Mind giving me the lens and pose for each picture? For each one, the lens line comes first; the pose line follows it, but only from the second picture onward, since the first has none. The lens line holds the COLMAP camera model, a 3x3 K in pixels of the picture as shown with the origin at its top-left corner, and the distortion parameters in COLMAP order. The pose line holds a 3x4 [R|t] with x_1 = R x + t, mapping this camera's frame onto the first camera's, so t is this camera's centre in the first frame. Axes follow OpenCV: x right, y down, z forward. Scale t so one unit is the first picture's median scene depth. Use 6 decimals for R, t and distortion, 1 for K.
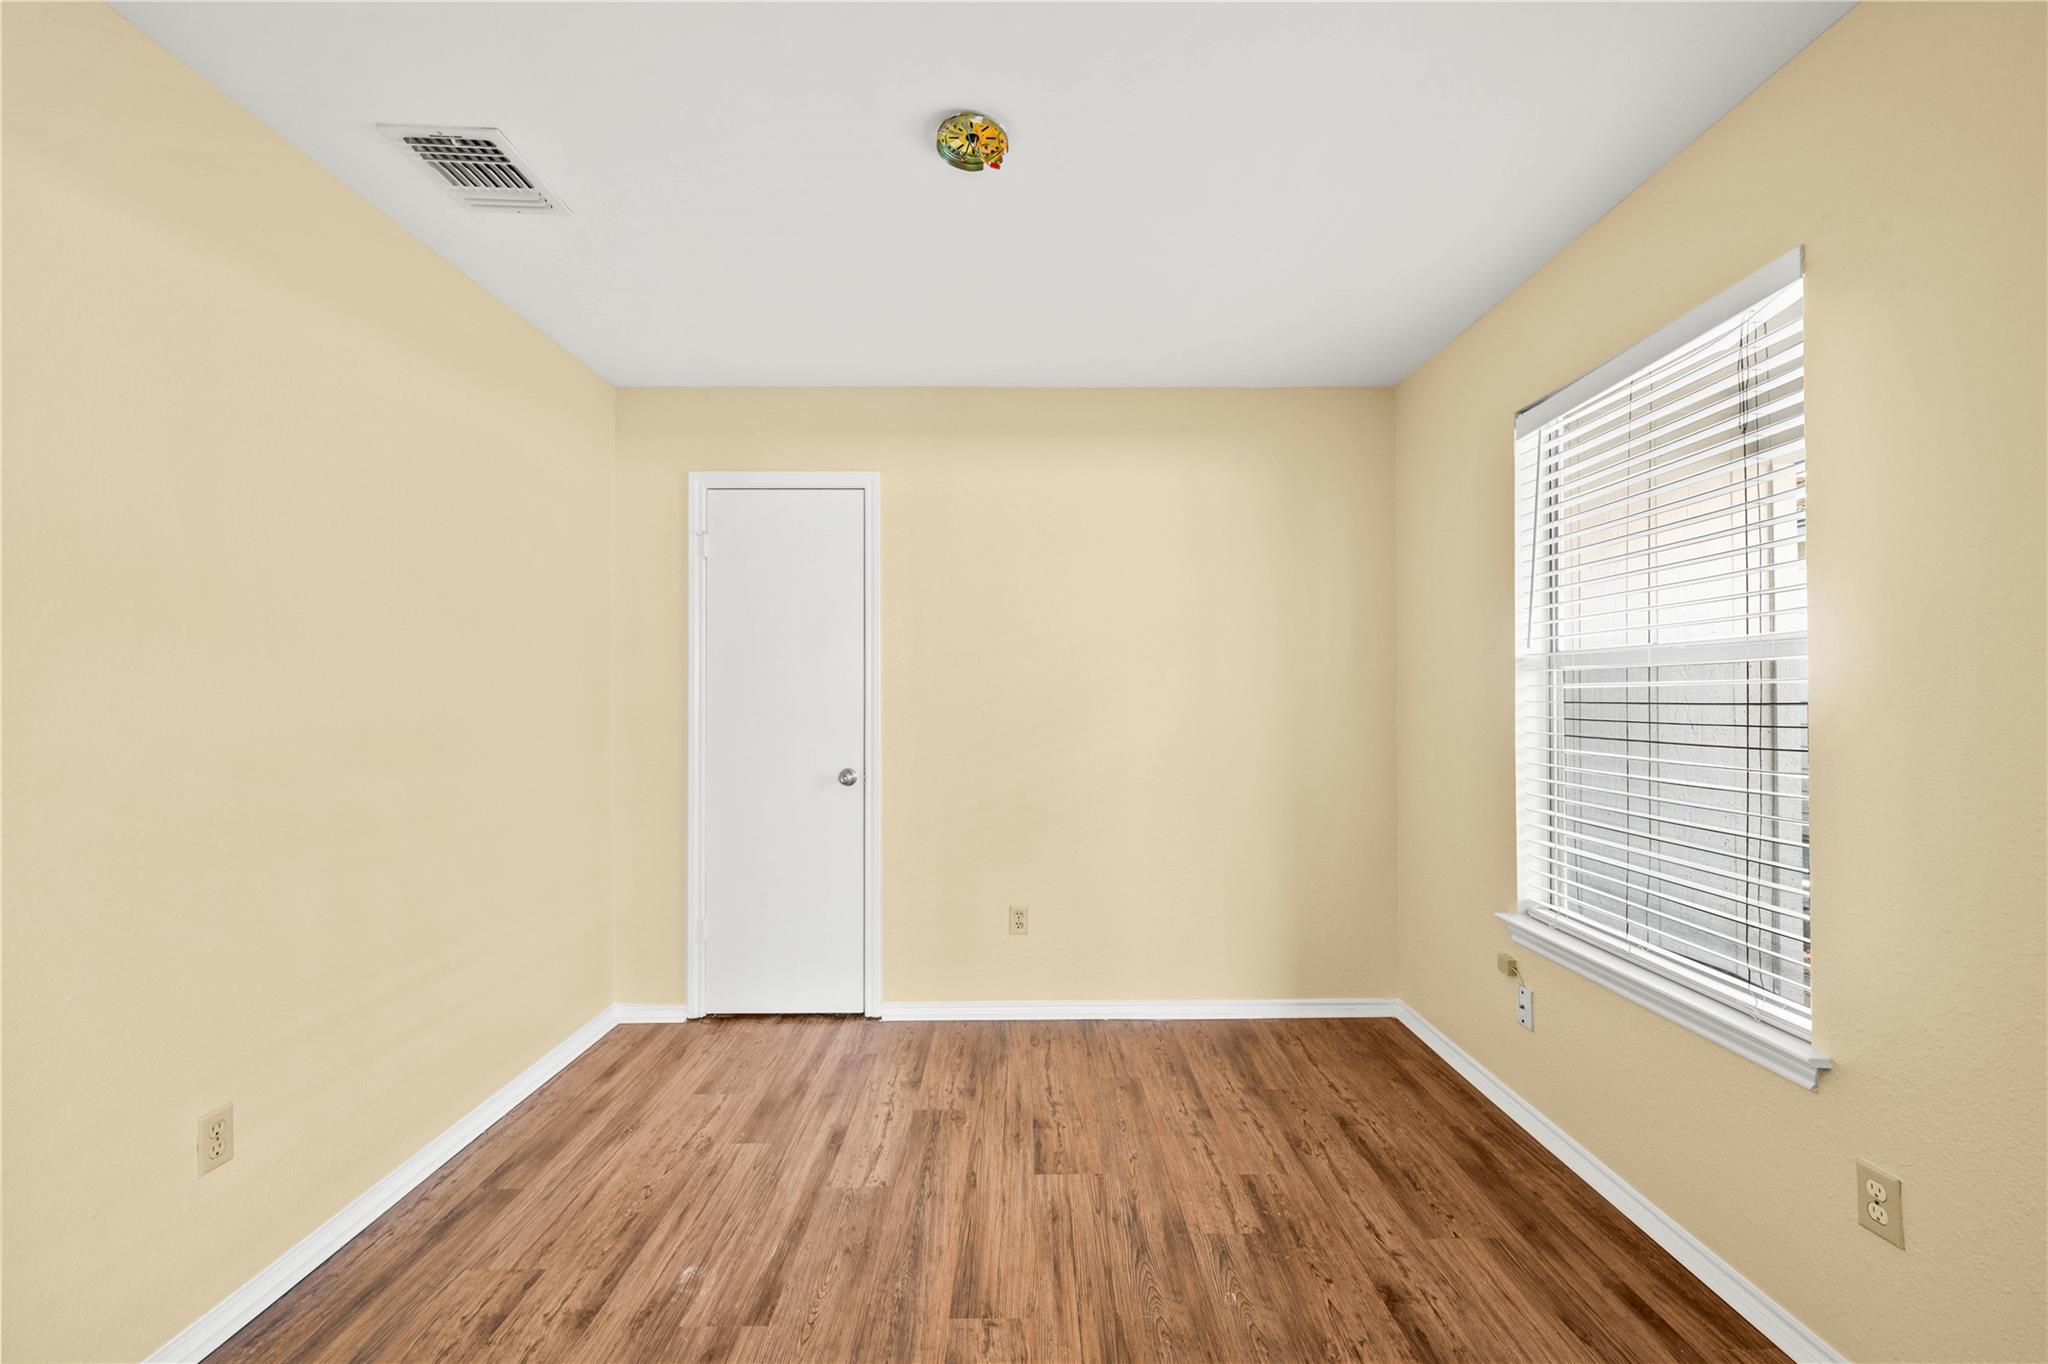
lens RADIAL K [[822.0, 0, 1039.1], [0, 822.0, 697.6], [0, 0, 1]] dist [0.008353, -0.000914]
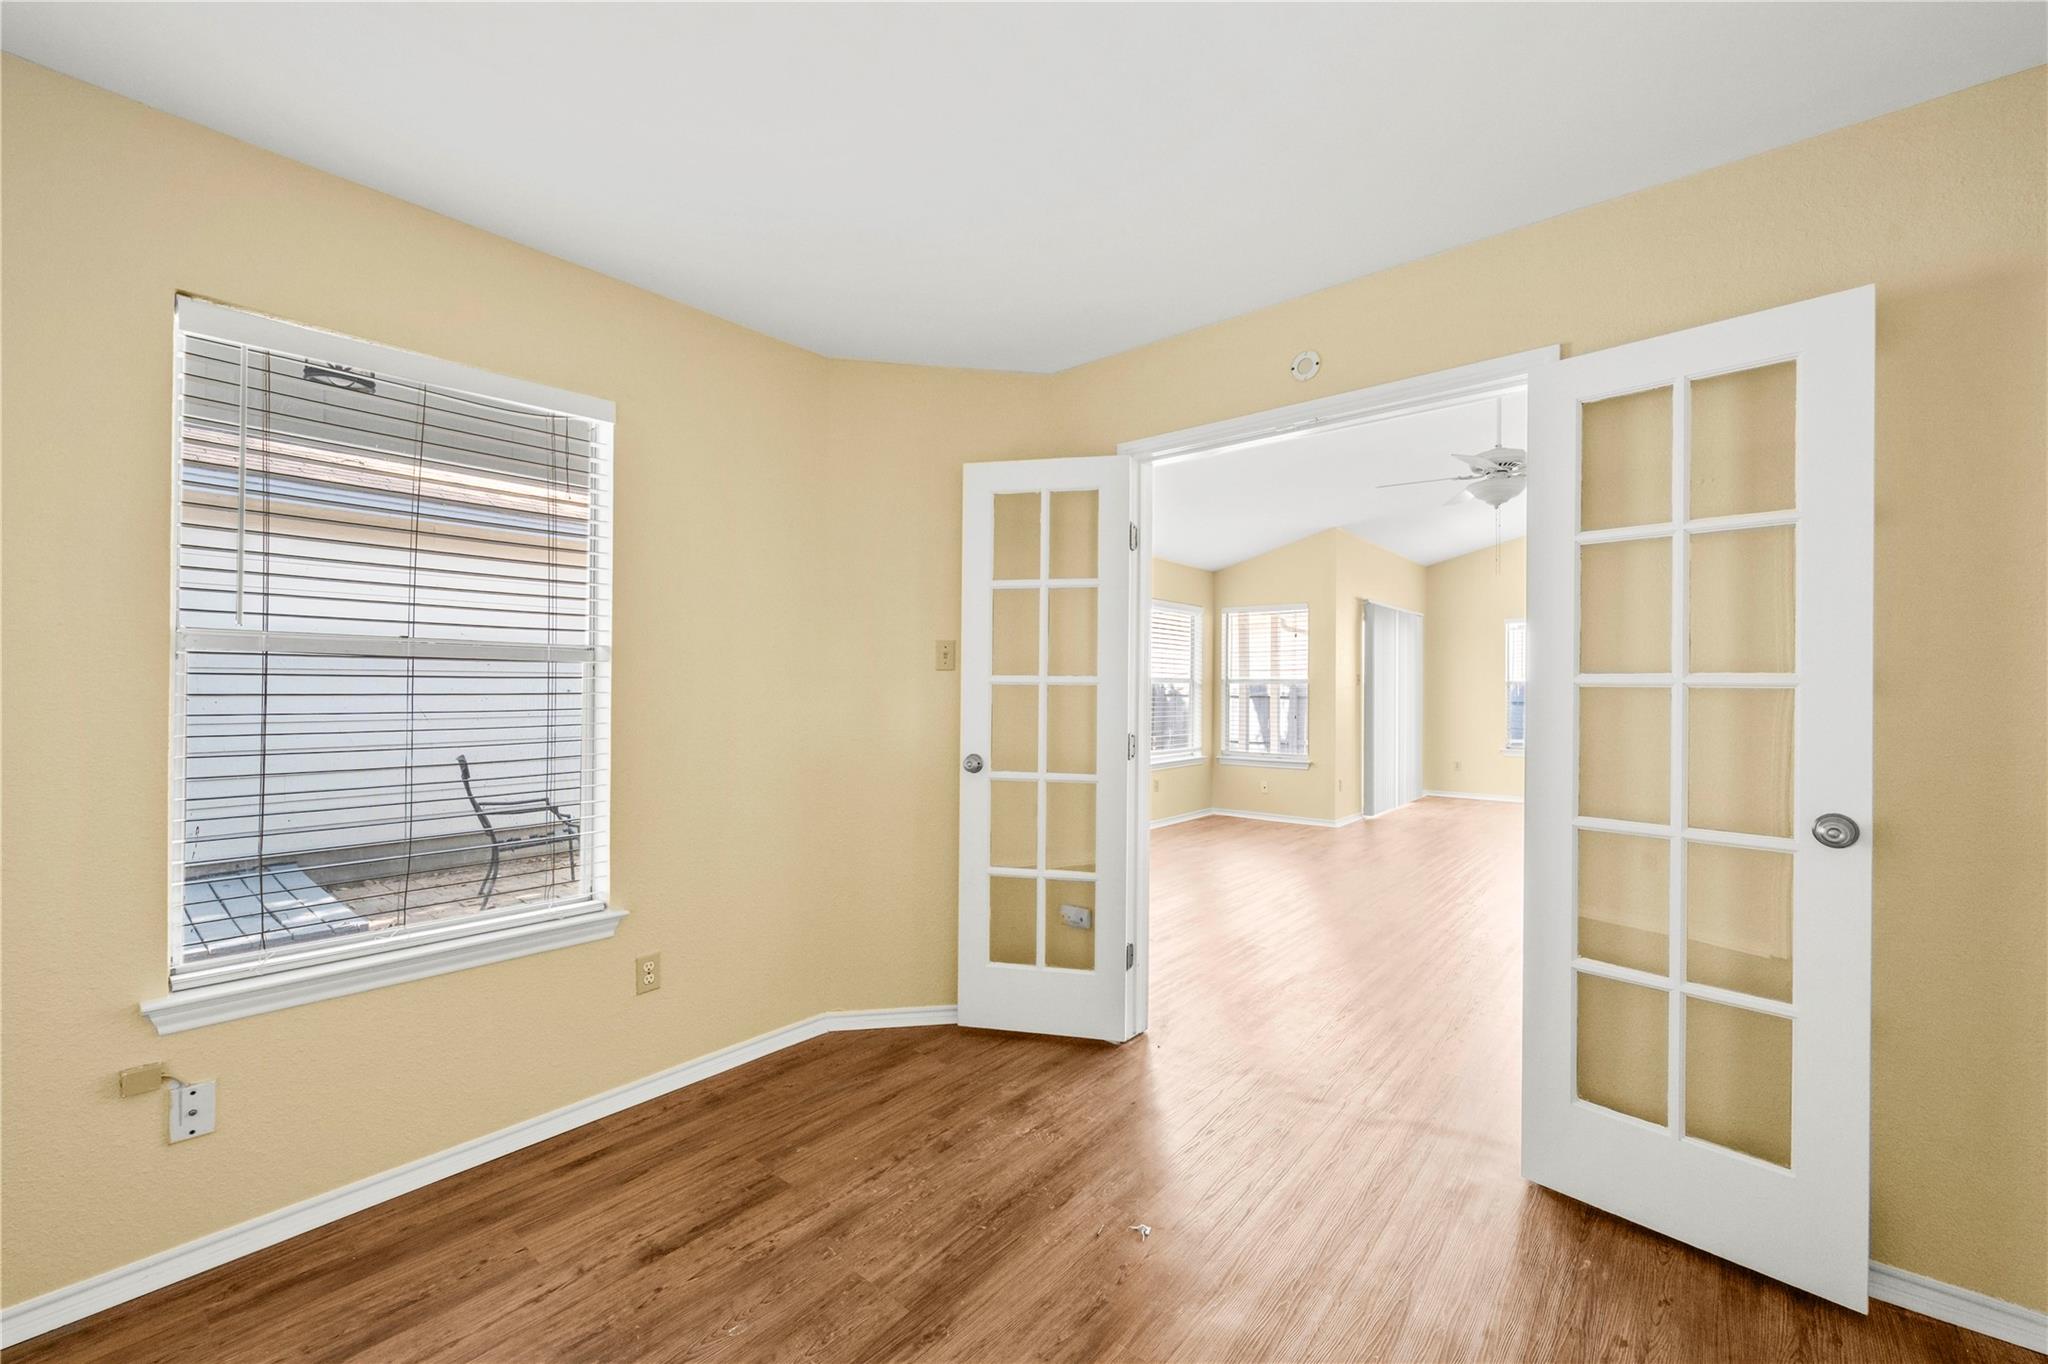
lens RADIAL K [[822.0, 0, 1028.2], [0, 822.0, 678.9], [0, 0, 1]] dist [0.008353, -0.000914]
pose [[-0.762594, 0.013733, 0.646732, -0.619880], [-0.001150, 0.999744, -0.022586, 0.011037], [-0.646877, -0.017967, -0.762383, 1.478147]]
